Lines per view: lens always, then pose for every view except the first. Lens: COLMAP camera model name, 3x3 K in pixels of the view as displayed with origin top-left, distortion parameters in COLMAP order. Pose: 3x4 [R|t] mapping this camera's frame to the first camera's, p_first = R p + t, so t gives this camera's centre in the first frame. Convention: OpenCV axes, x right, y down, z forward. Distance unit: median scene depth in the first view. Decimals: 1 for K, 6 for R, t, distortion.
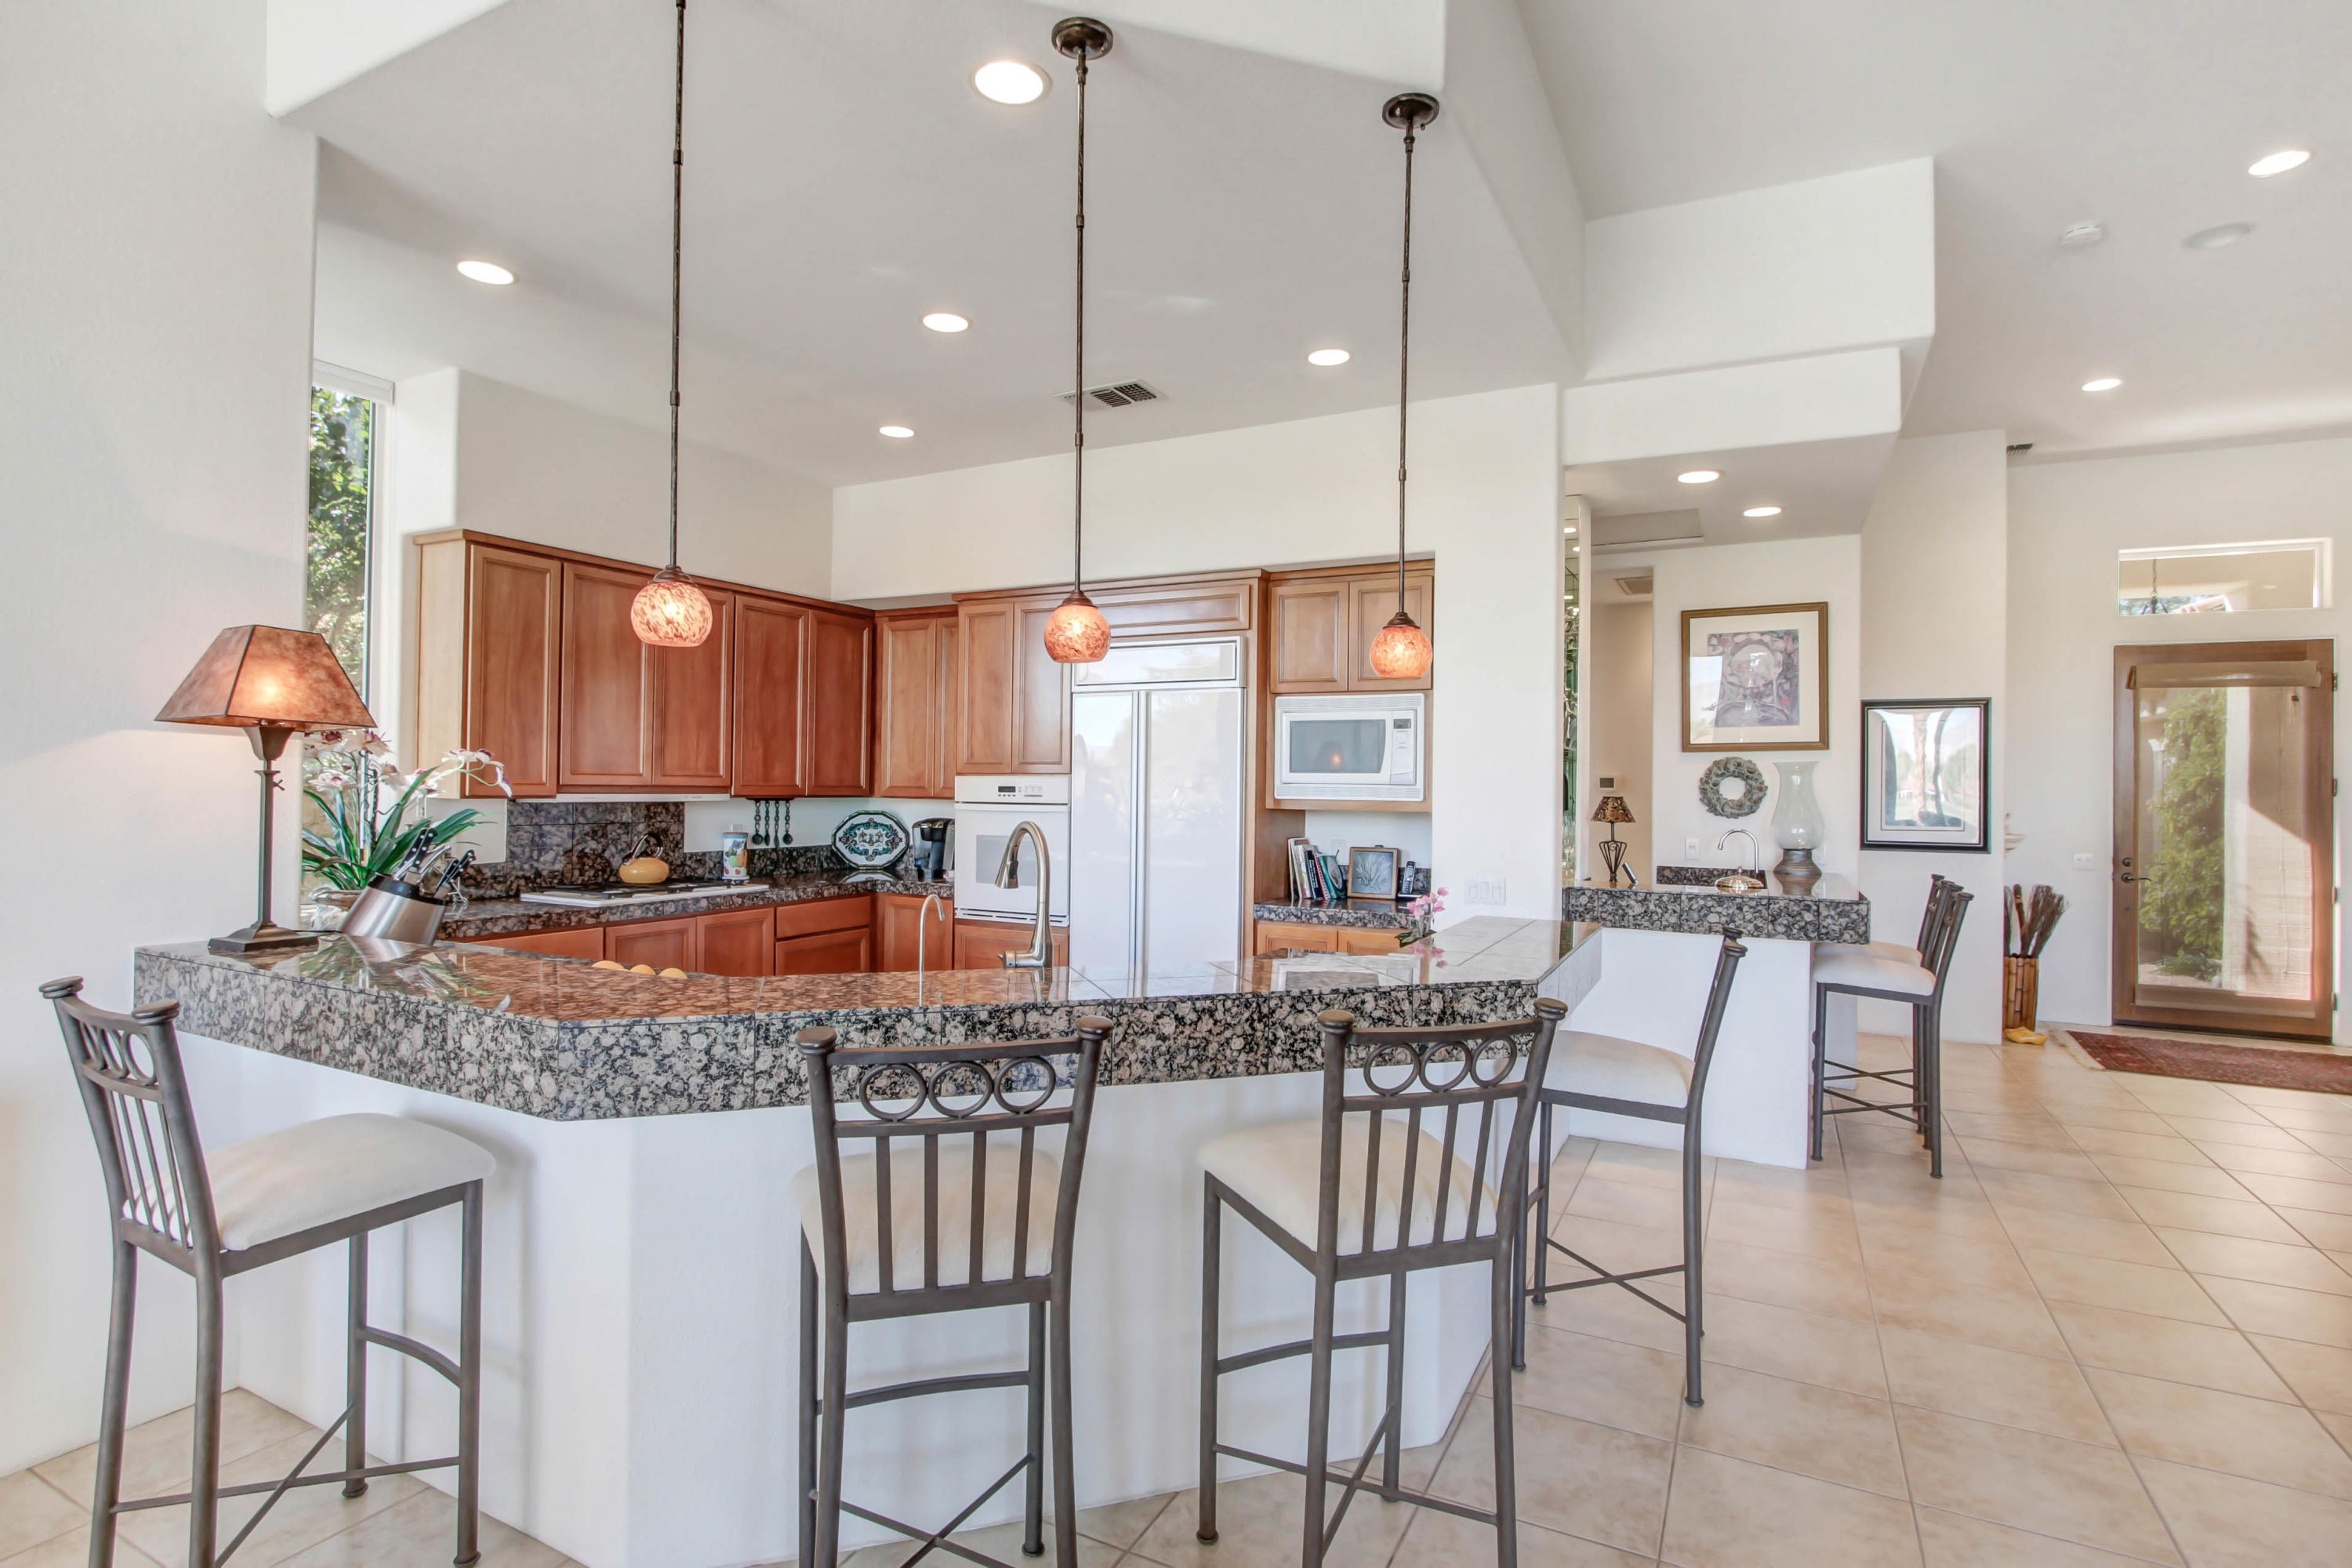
lens RADIAL K [[1128.7, 0, 1155.8], [0, 1128.7, 778.8], [0, 0, 1]] dist [-0.009325, 0.001151]
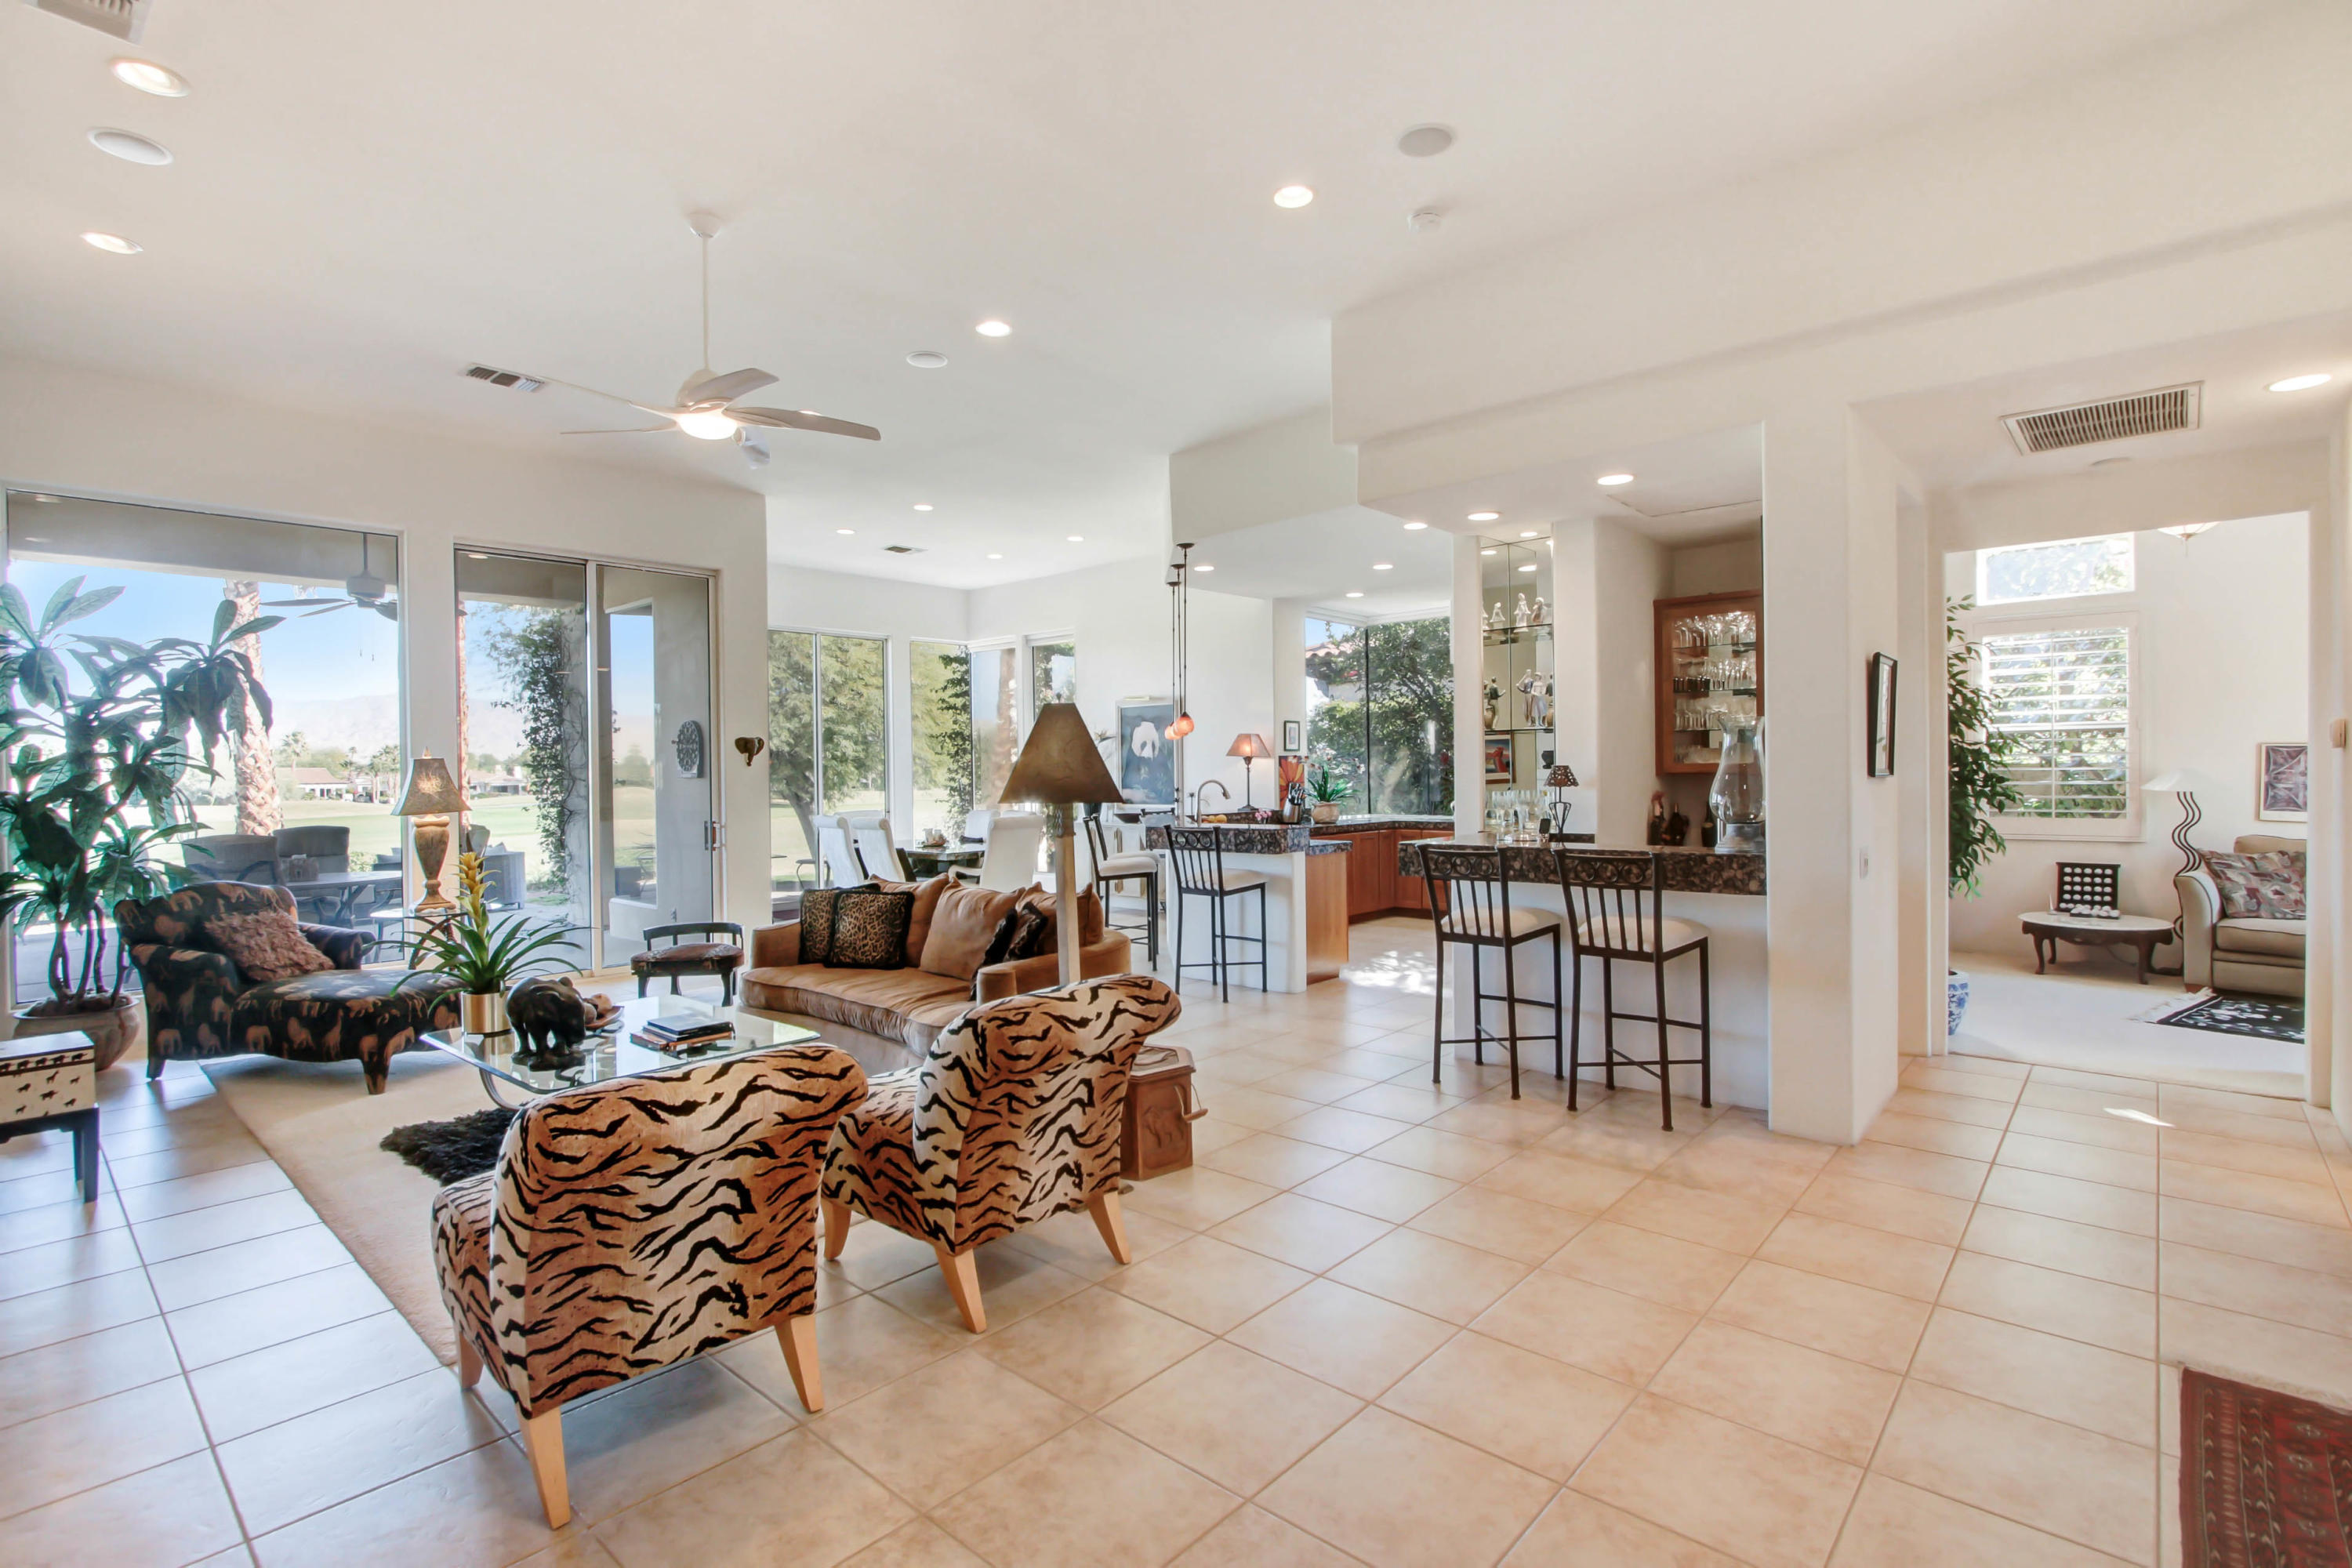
lens RADIAL K [[1128.7, 0, 1185.9], [0, 1128.7, 789.6], [0, 0, 1]] dist [-0.009325, 0.001151]
pose [[-0.235662, 0.007751, -0.971804, 1.634321], [0.018247, 0.999827, 0.003549, 0.026495], [0.971664, -0.016896, -0.235763, 0.855114]]
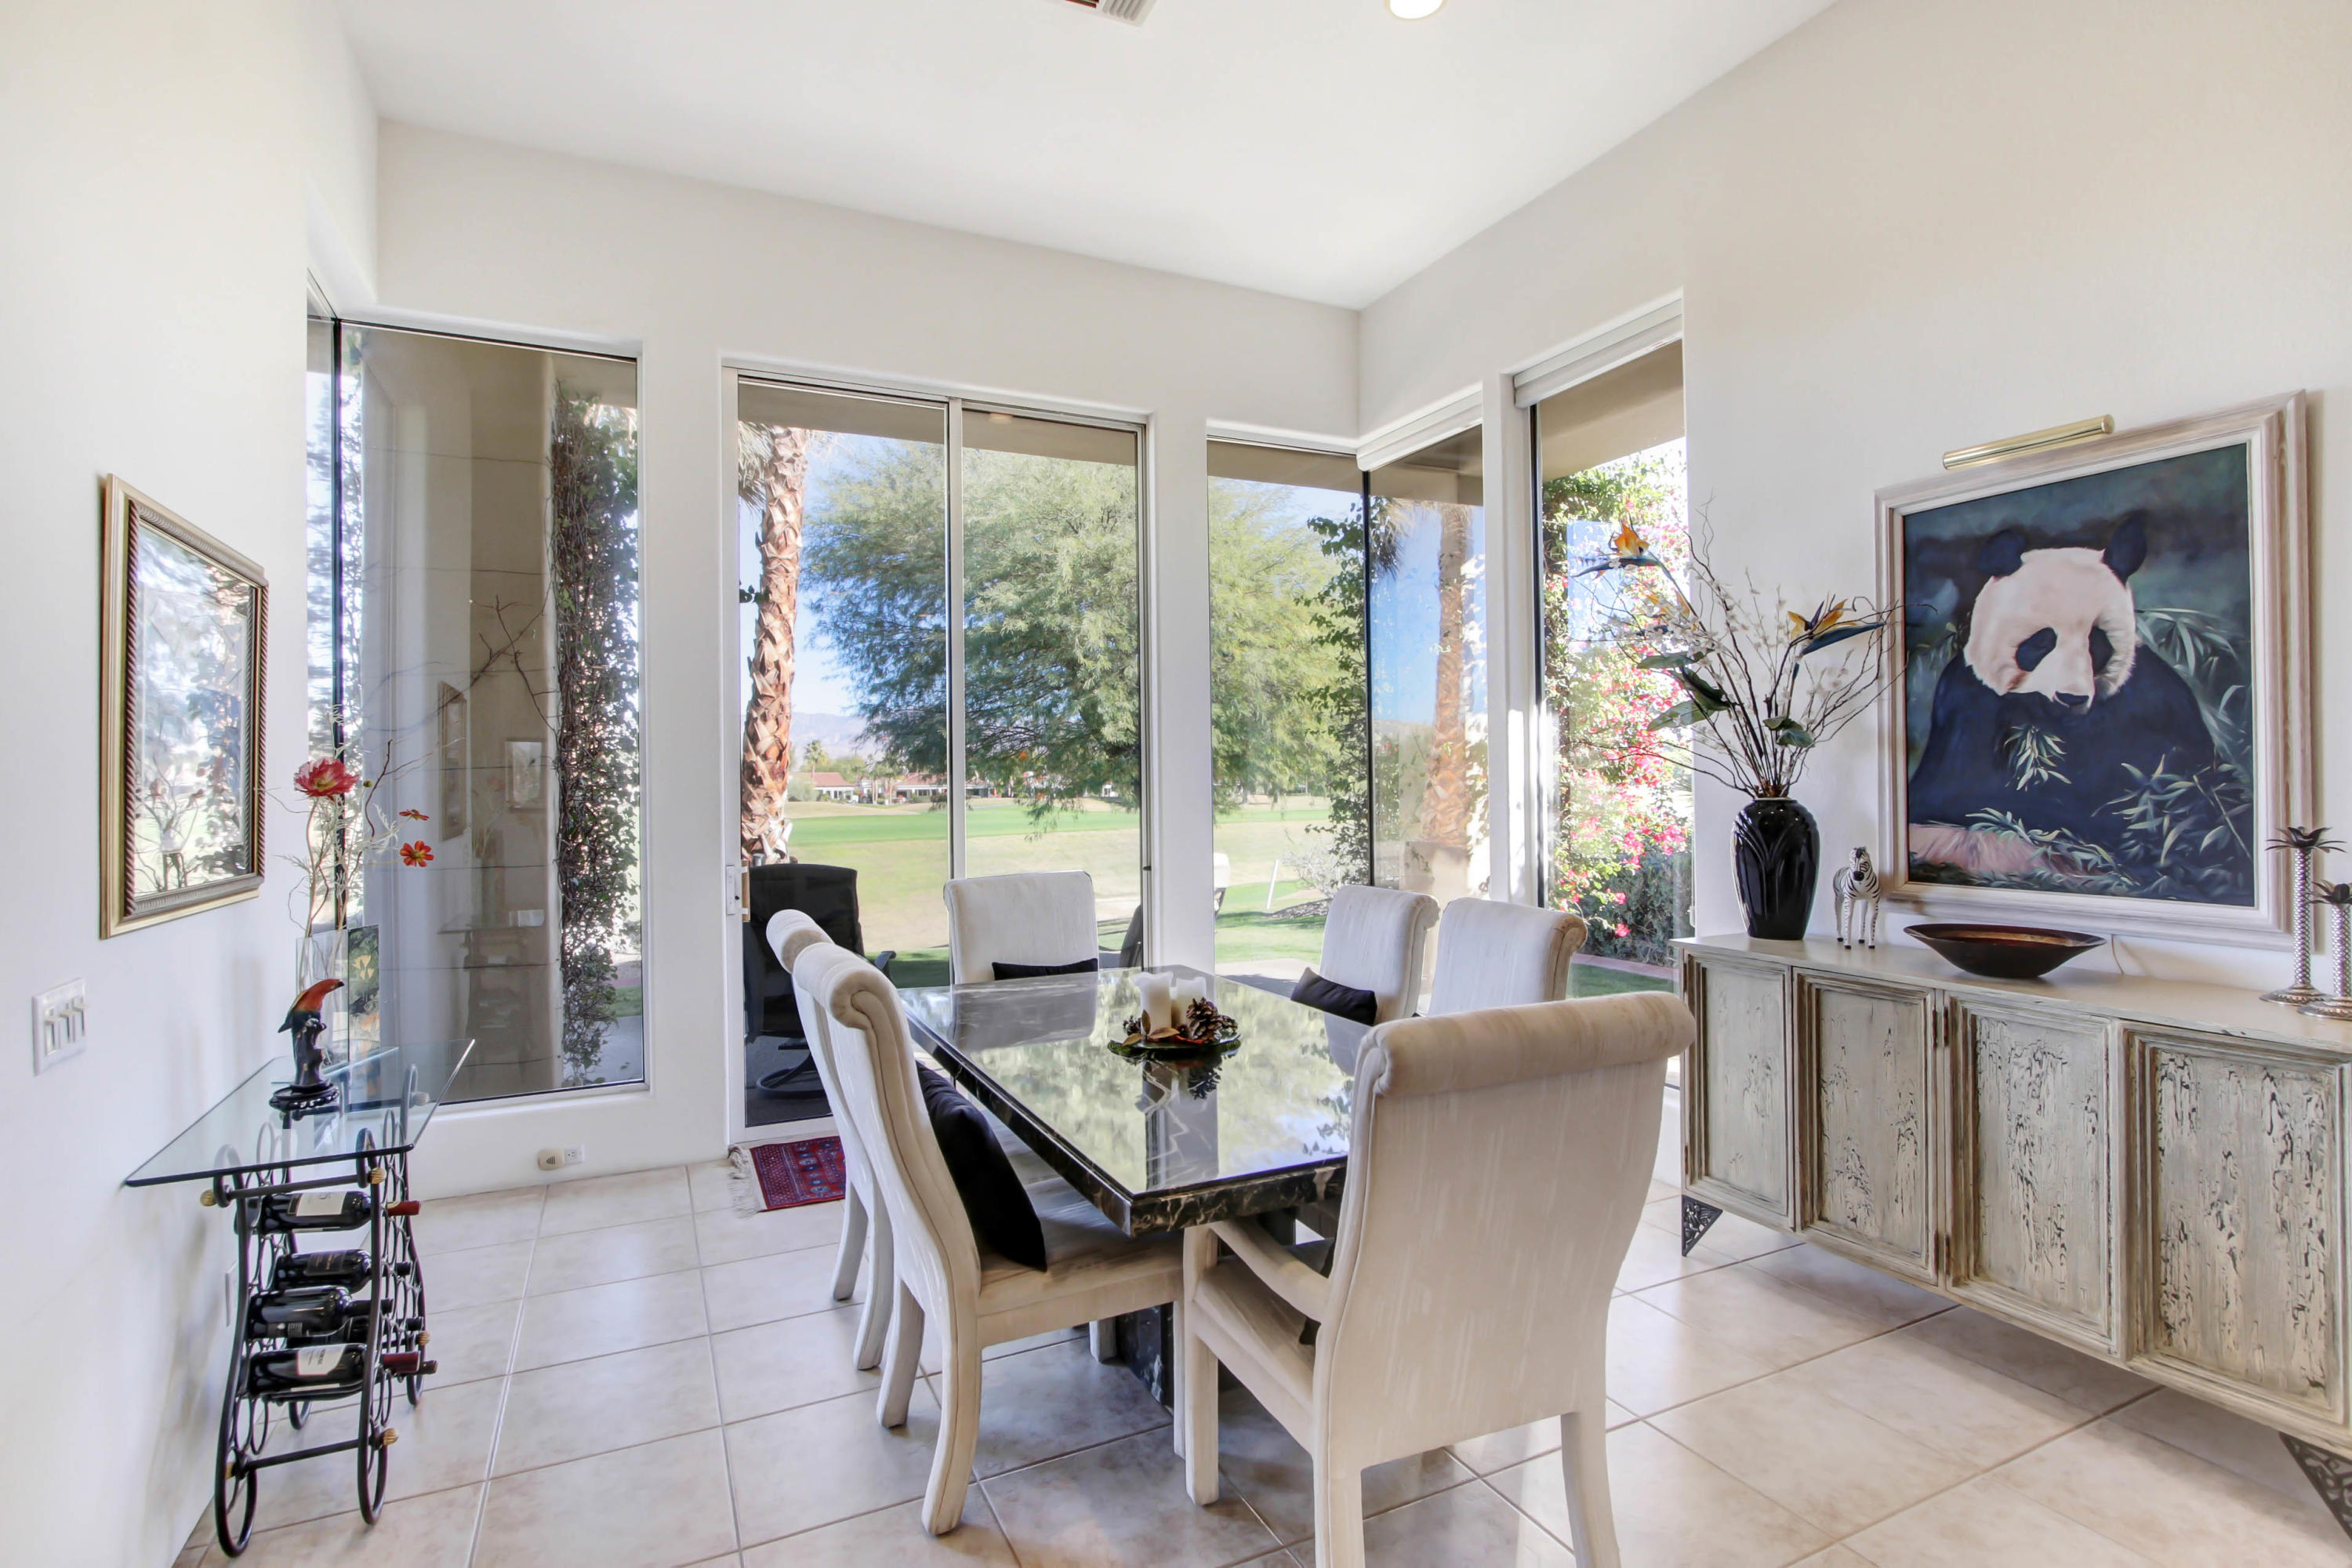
lens RADIAL K [[1128.7, 0, 1163.0], [0, 1128.7, 786.9], [0, 0, 1]] dist [-0.009325, 0.001151]
pose [[-0.600124, -0.000037, -0.799907, 0.151820], [0.011905, 0.999889, -0.008978, 0.011858], [0.799818, -0.014911, -0.600057, 0.230726]]
